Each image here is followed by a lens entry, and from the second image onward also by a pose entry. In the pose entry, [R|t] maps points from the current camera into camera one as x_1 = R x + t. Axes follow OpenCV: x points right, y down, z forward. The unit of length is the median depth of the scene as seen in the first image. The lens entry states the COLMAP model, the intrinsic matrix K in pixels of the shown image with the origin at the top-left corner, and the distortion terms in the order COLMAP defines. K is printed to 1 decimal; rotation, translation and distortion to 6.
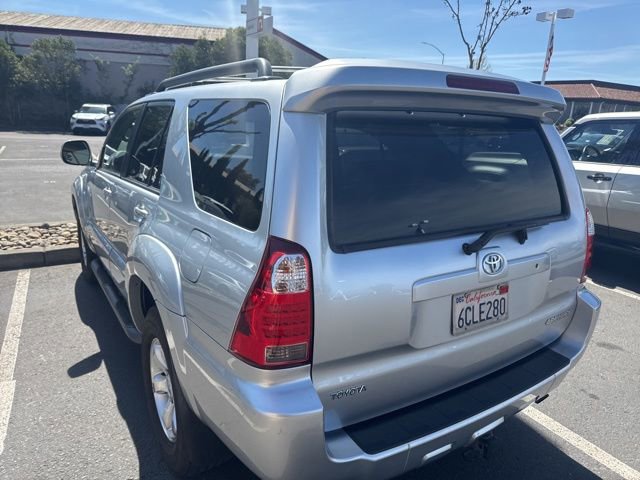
lens RADIAL K [[460.5, 0, 322.3], [0, 460.5, 242.1], [0, 0, 1]] dist [0.022766, -0.025147]
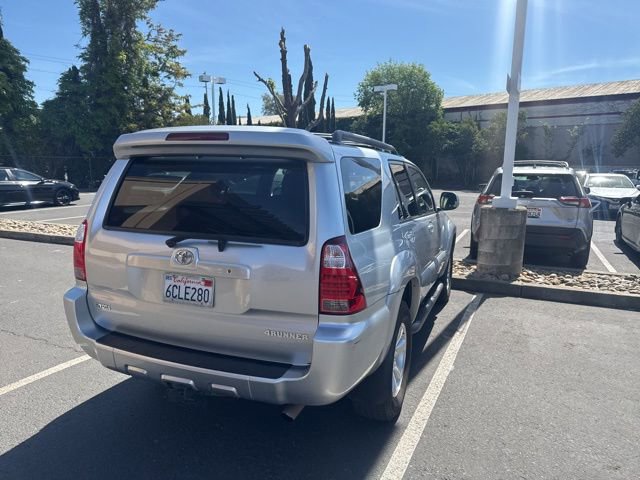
lens RADIAL K [[460.5, 0, 324.1], [0, 460.5, 239.5], [0, 0, 1]] dist [0.022766, -0.025147]
pose [[0.574848, 0.093979, -0.812845, 1.257938], [-0.202969, 0.978714, -0.030384, -0.036587], [0.792687, 0.182449, 0.581687, 0.356783]]
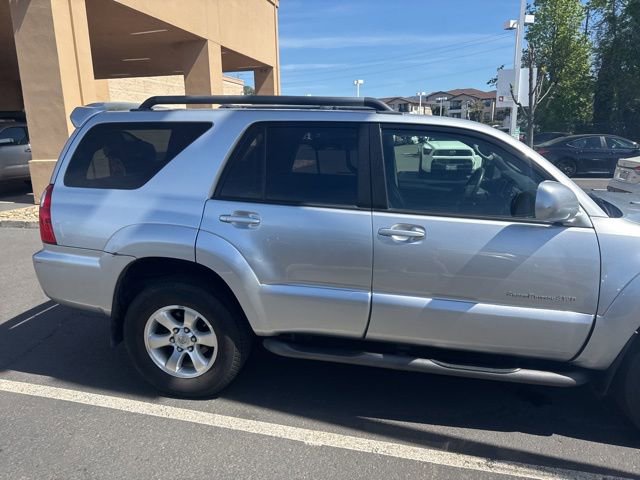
lens RADIAL K [[460.5, 0, 318.8], [0, 460.5, 237.9], [0, 0, 1]] dist [0.022766, -0.025147]
pose [[-0.701760, 0.121875, -0.701911, 0.902021], [-0.213388, 0.904063, 0.370318, -0.569742], [0.679704, 0.409654, -0.608429, 2.255111]]
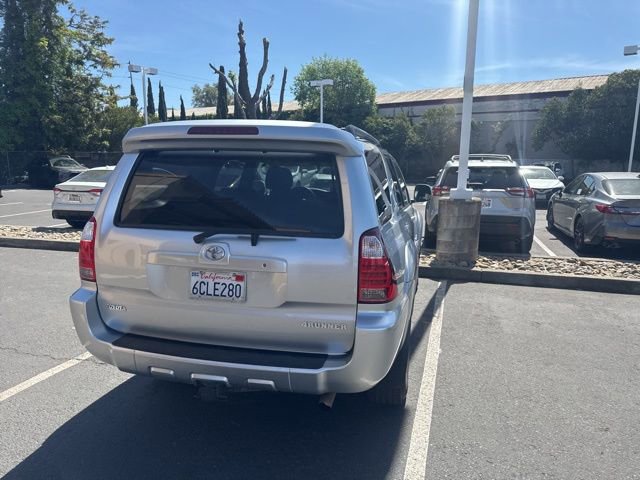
lens RADIAL K [[460.5, 0, 324.4], [0, 460.5, 233.1], [0, 0, 1]] dist [0.022766, -0.025147]
pose [[0.688216, 0.076806, -0.721429, 1.141484], [-0.170800, 0.983584, -0.058221, 0.008459], [0.705114, 0.163289, 0.690037, 0.182762]]
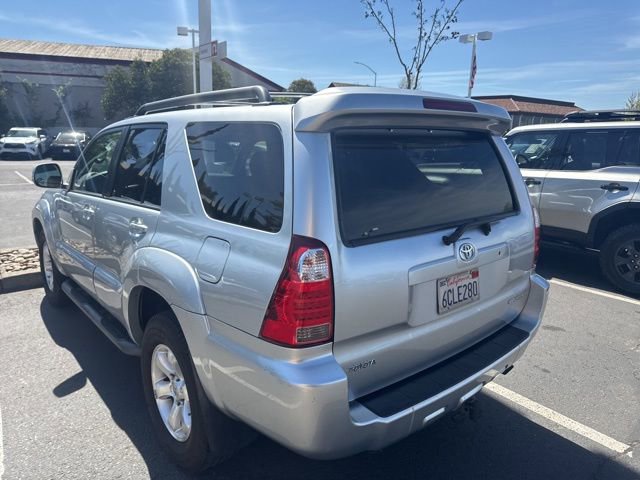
lens RADIAL K [[460.5, 0, 321.5], [0, 460.5, 235.7], [0, 0, 1]] dist [0.022766, -0.025147]
pose [[0.991404, -0.051100, 0.120443, -0.104670], [0.056836, 0.997383, -0.044682, 0.025907], [-0.117845, 0.051144, 0.991714, -0.105156]]
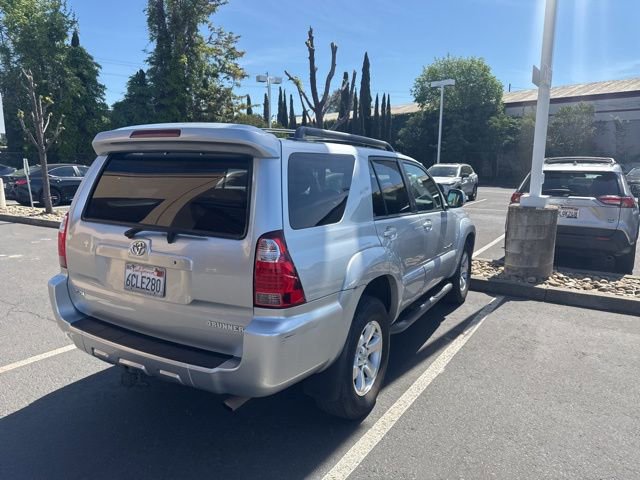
lens RADIAL K [[460.5, 0, 323.0], [0, 460.5, 232.9], [0, 0, 1]] dist [0.022766, -0.025147]
pose [[0.460618, 0.097631, -0.882213, 1.396920], [-0.225637, 0.974160, -0.010002, -0.086416], [0.858440, 0.203667, 0.470744, 0.564012]]
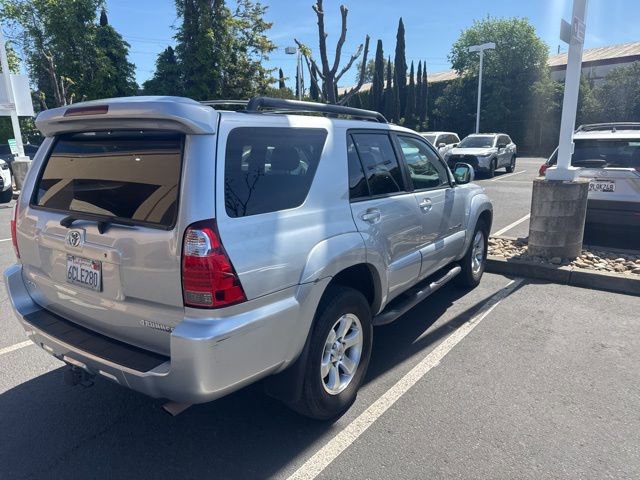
lens RADIAL K [[460.5, 0, 322.5], [0, 460.5, 239.8], [0, 0, 1]] dist [0.022766, -0.025147]
pose [[0.385471, 0.154103, -0.909760, 1.354164], [-0.211956, 0.974378, 0.075242, -0.149574], [0.898046, 0.163826, 0.408258, 0.781412]]
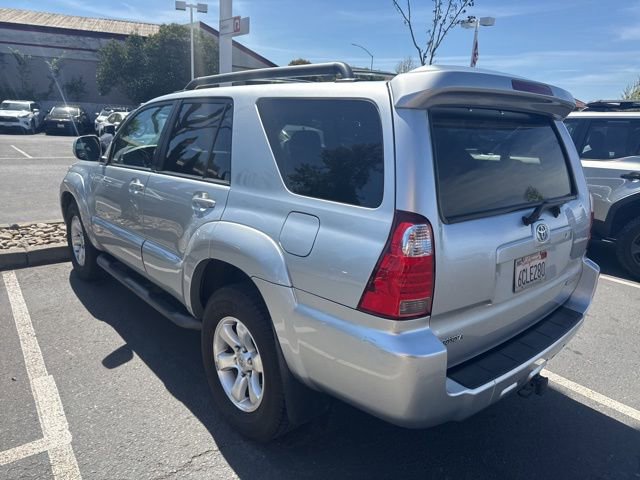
lens RADIAL K [[460.5, 0, 321.4], [0, 460.5, 236.6], [0, 0, 1]] dist [0.022766, -0.025147]
pose [[0.989349, -0.031573, 0.142094, -0.274776], [0.032862, 0.999437, -0.006737, 0.032049], [-0.141802, 0.011334, 0.989830, -0.095364]]
